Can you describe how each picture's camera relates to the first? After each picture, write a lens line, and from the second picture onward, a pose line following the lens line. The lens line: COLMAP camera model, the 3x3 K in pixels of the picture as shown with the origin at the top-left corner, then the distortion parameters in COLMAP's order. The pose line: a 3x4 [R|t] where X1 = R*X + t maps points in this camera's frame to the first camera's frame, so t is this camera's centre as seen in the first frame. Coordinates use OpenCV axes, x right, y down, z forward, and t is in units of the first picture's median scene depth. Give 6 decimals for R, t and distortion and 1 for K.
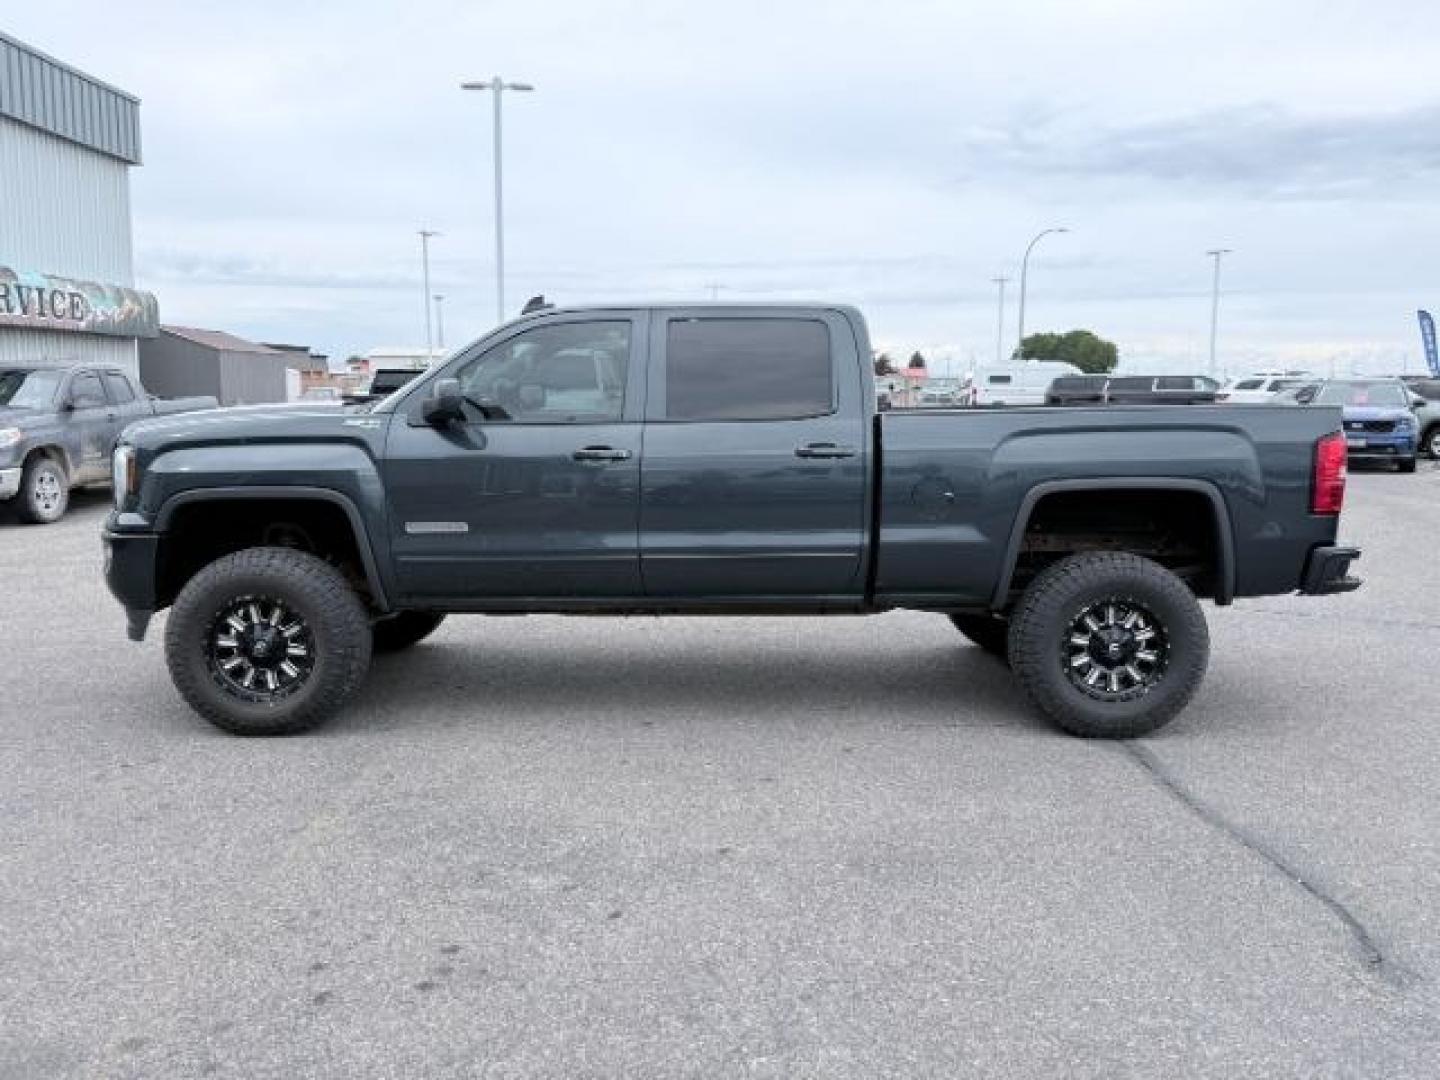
lens RADIAL K [[1193.5, 0, 701.2], [0, 1193.5, 538.2], [0, 0, 1]] dist [0.039496, -0.010687]
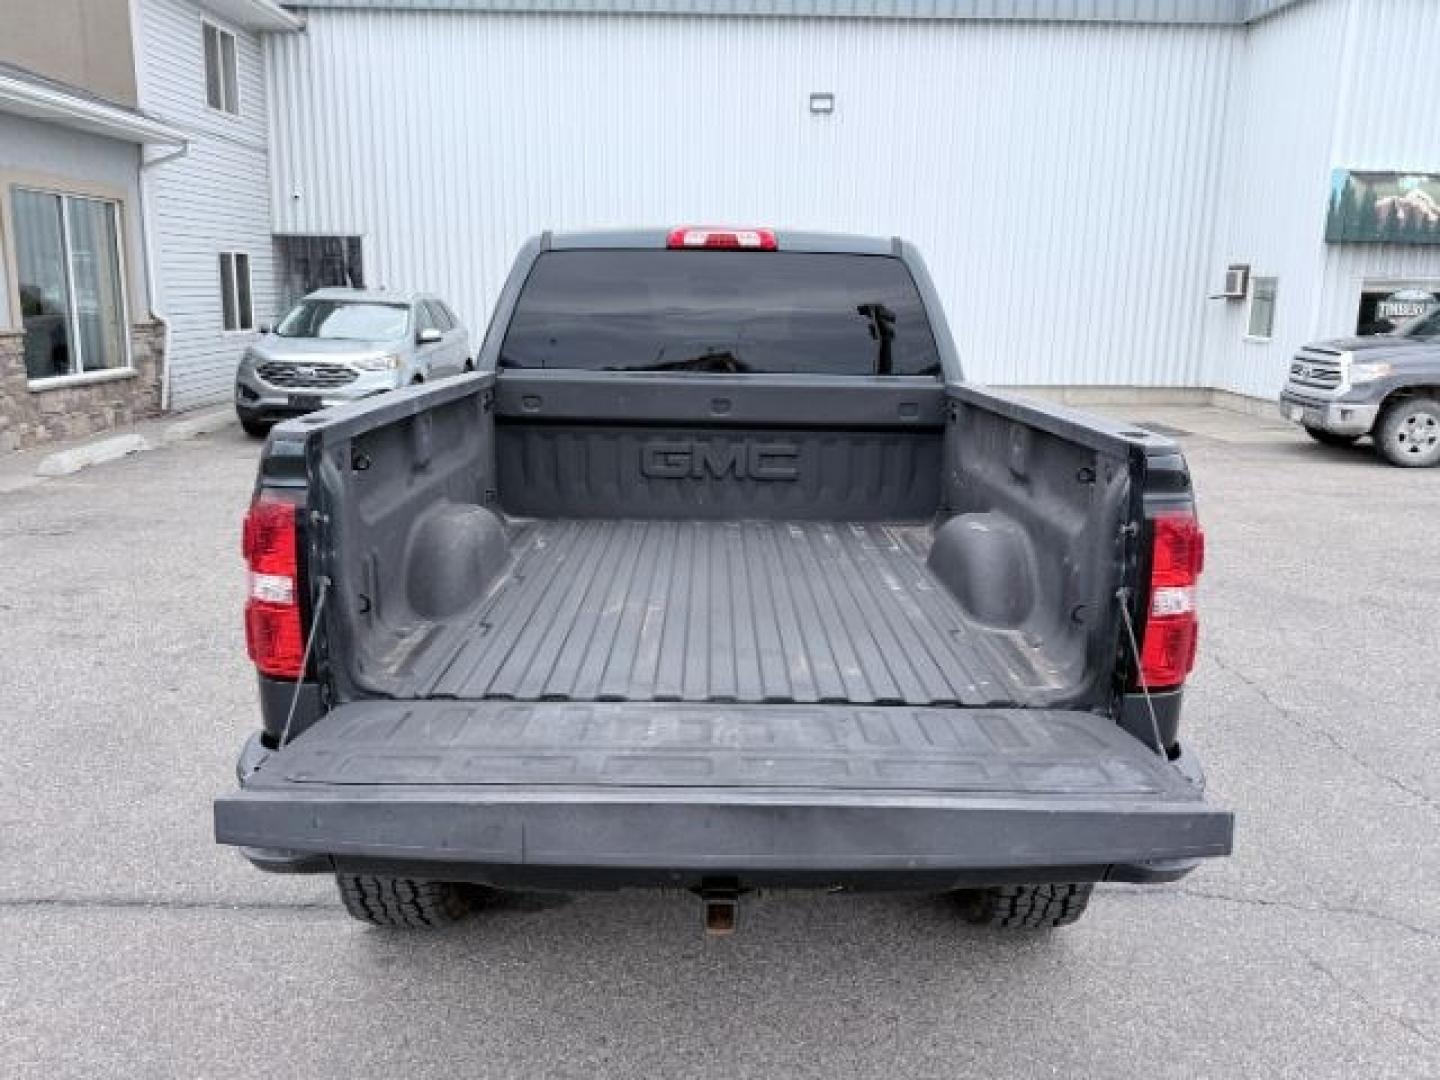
lens RADIAL K [[1184.5, 0, 733.8], [0, 1184.5, 541.1], [0, 0, 1]] dist [0.027441, -0.038372]
pose [[0.023458, 0.205958, -0.978280, 0.279288], [-0.142882, 0.969194, 0.200619, -0.052190], [0.989462, 0.135073, 0.052163, 0.338082]]
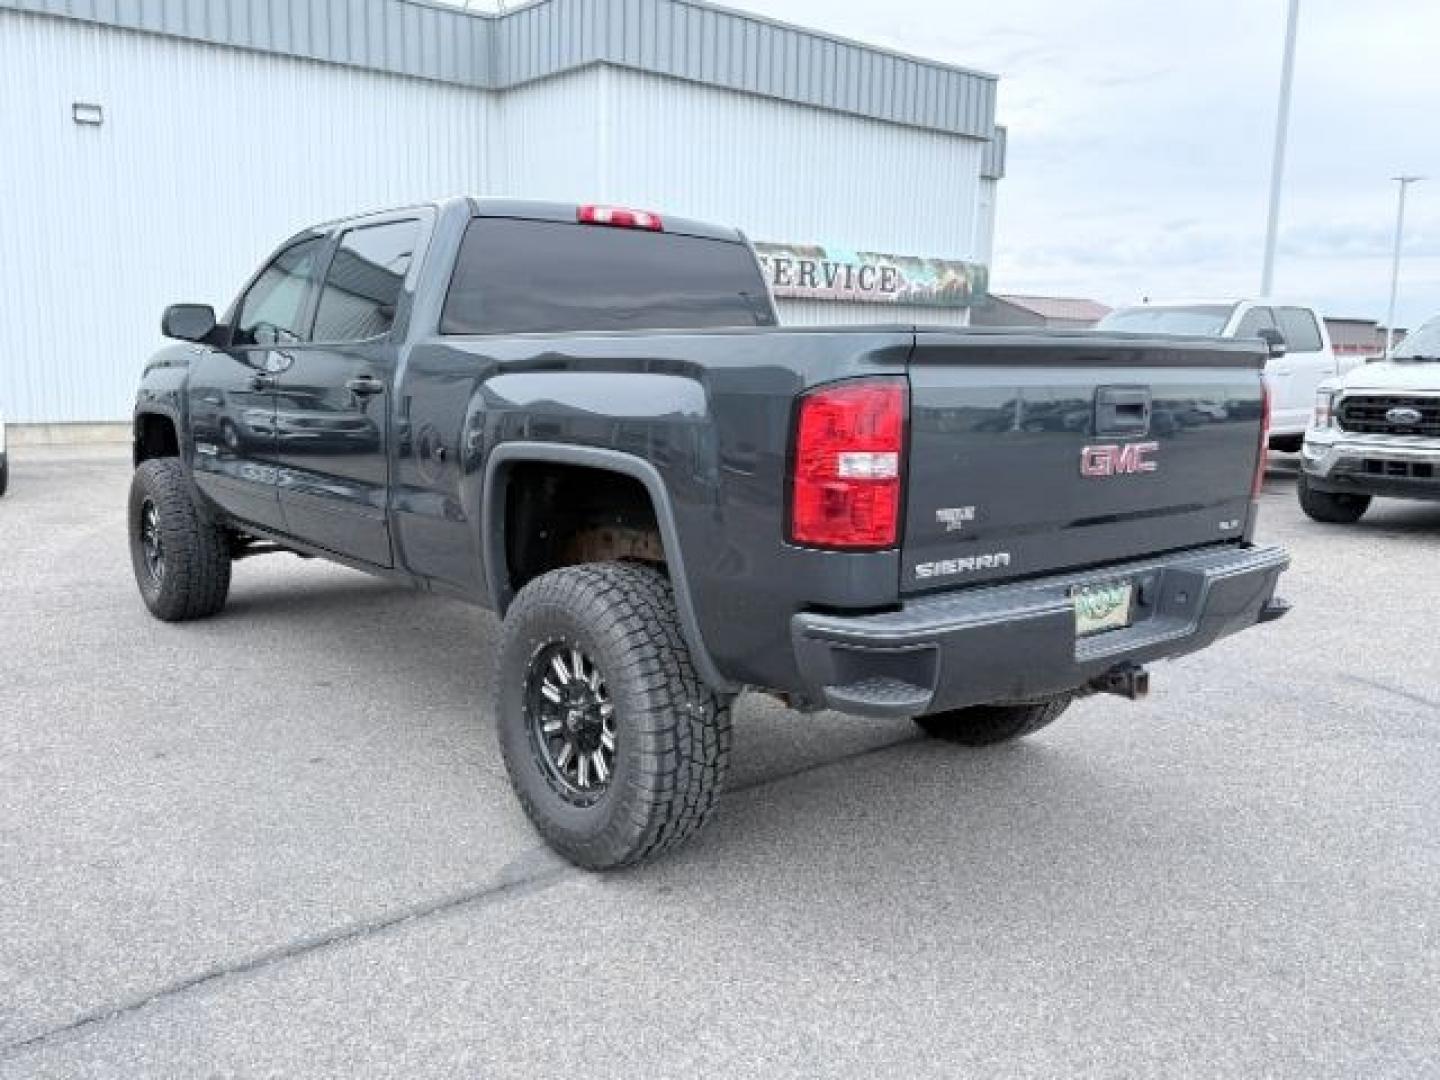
lens RADIAL K [[1181.4, 0, 725.2], [0, 1181.4, 536.8], [0, 0, 1]] dist [0.076351, -0.129091]
pose [[0.648388, 0.121294, -0.751585, 0.252062], [-0.108577, 0.991868, 0.066403, -0.014885], [0.753528, 0.038550, 0.656285, 0.195414]]
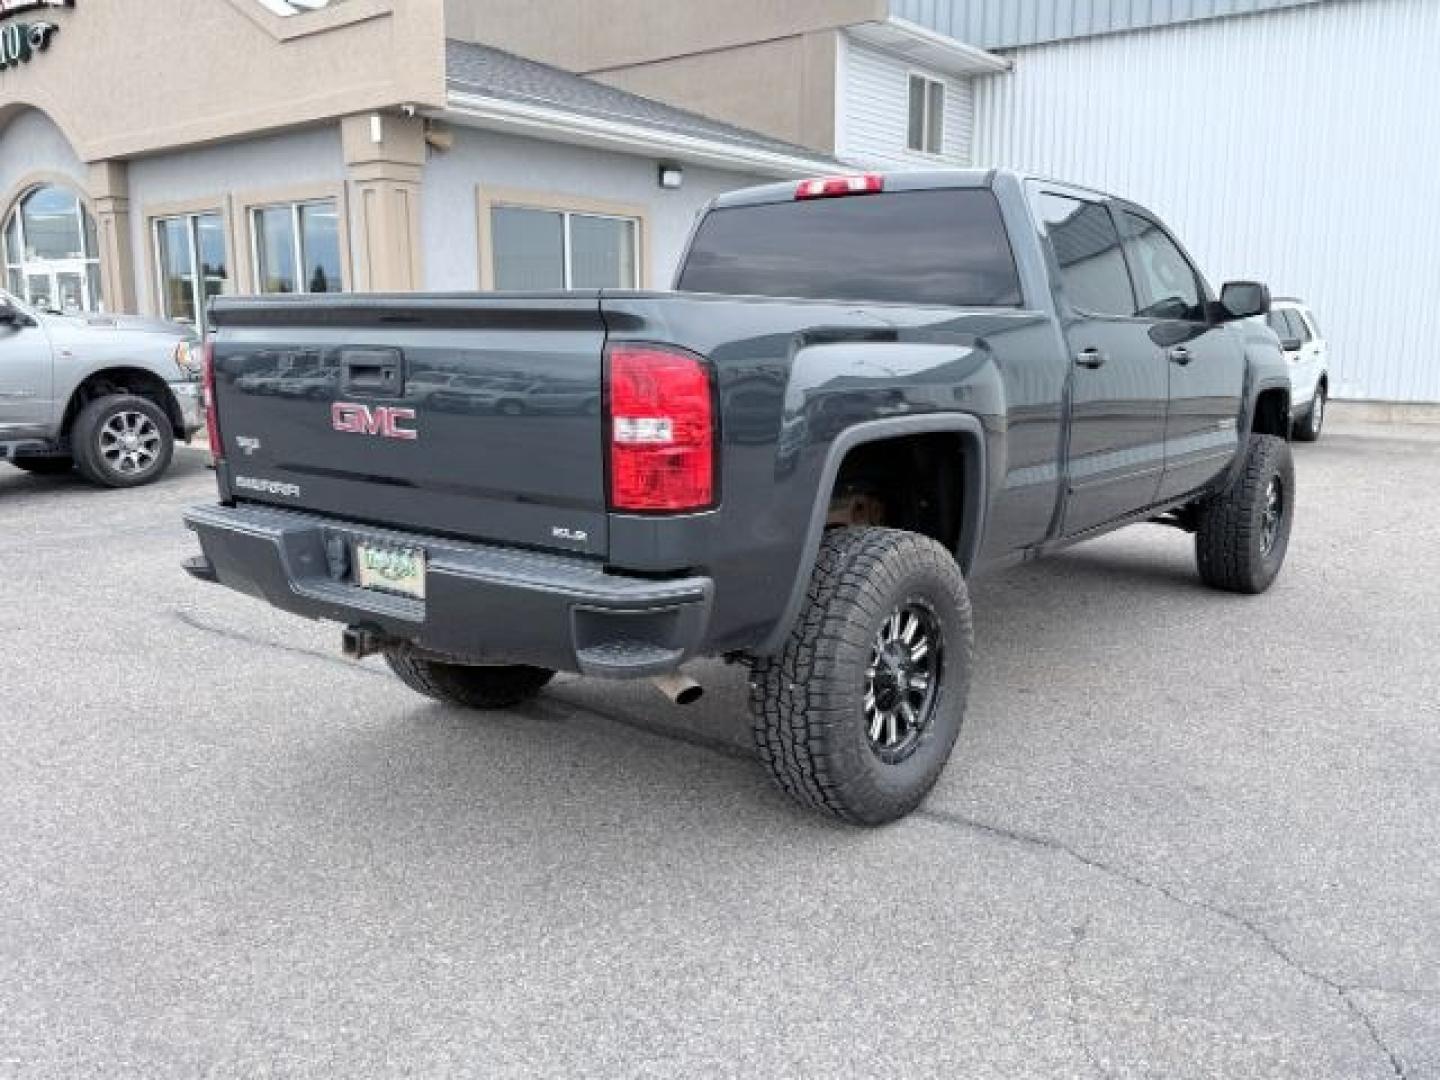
lens RADIAL K [[1181.4, 0, 725.2], [0, 1181.4, 536.8], [0, 0, 1]] dist [0.076351, -0.129091]
pose [[-0.601543, 0.138244, -0.786787, 0.264995], [-0.104532, 0.962821, 0.249095, -0.051186], [0.791971, 0.232086, -0.564728, 0.480096]]
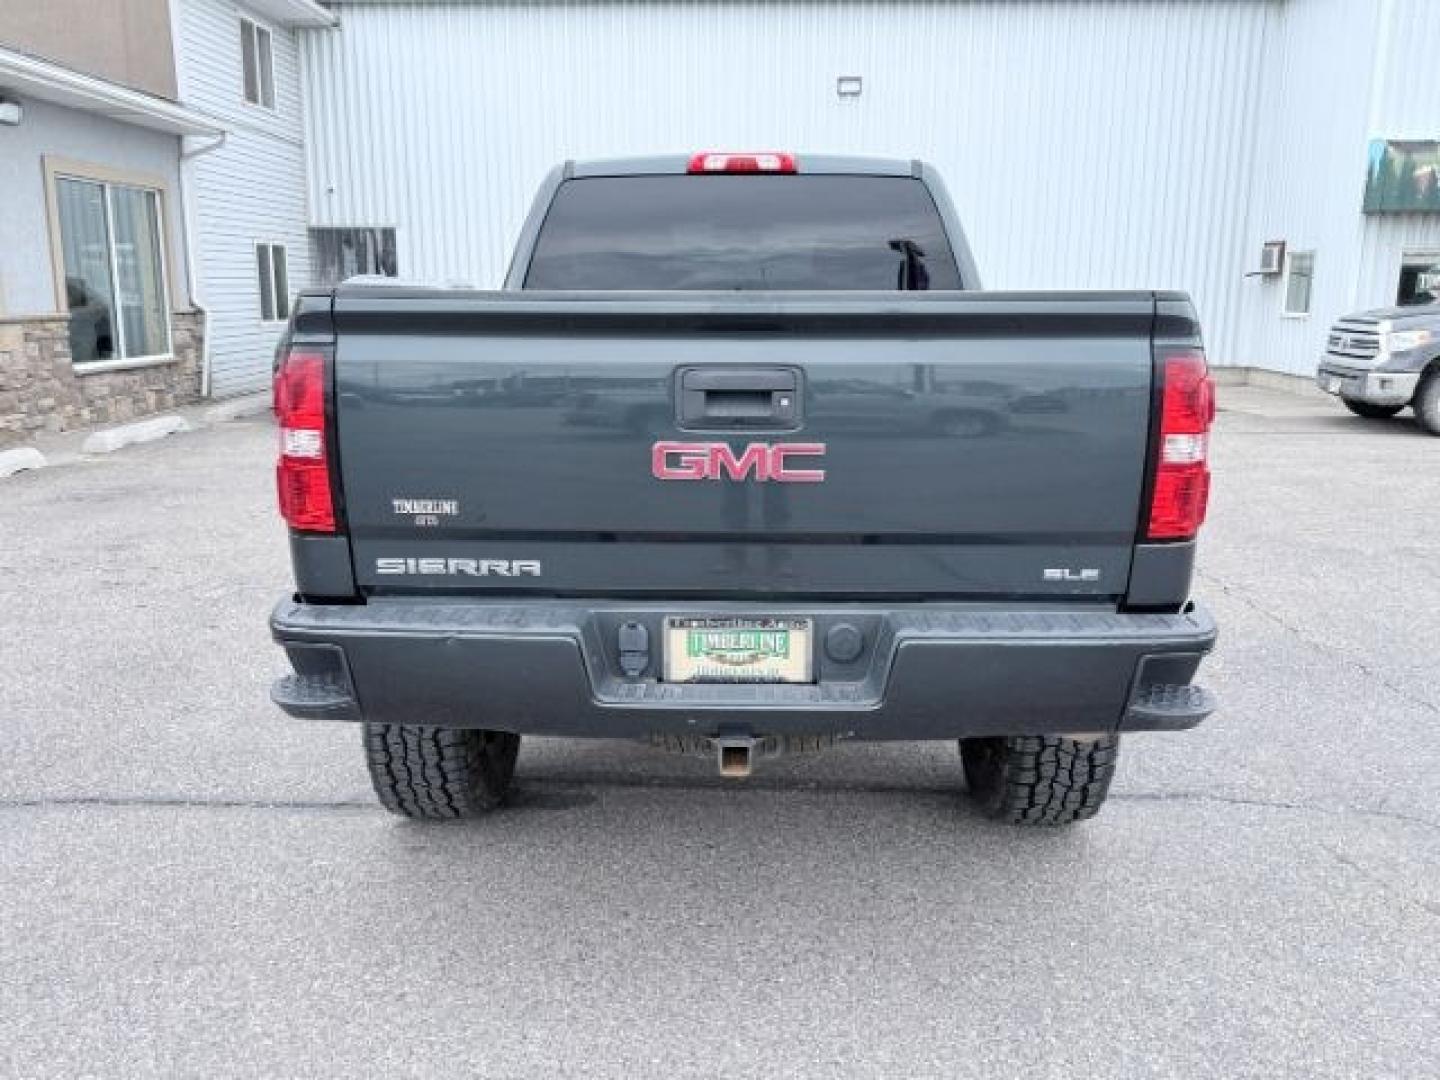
lens RADIAL K [[1181.7, 0, 720.0], [0, 1181.7, 540.0], [0, 0, 1]] dist [0.047990, -0.074083]
pose [[-0.013251, 0.202704, -0.979150, 0.285117], [-0.129266, 0.970672, 0.202698, -0.037347], [0.991521, 0.129257, 0.013340, 0.342079]]
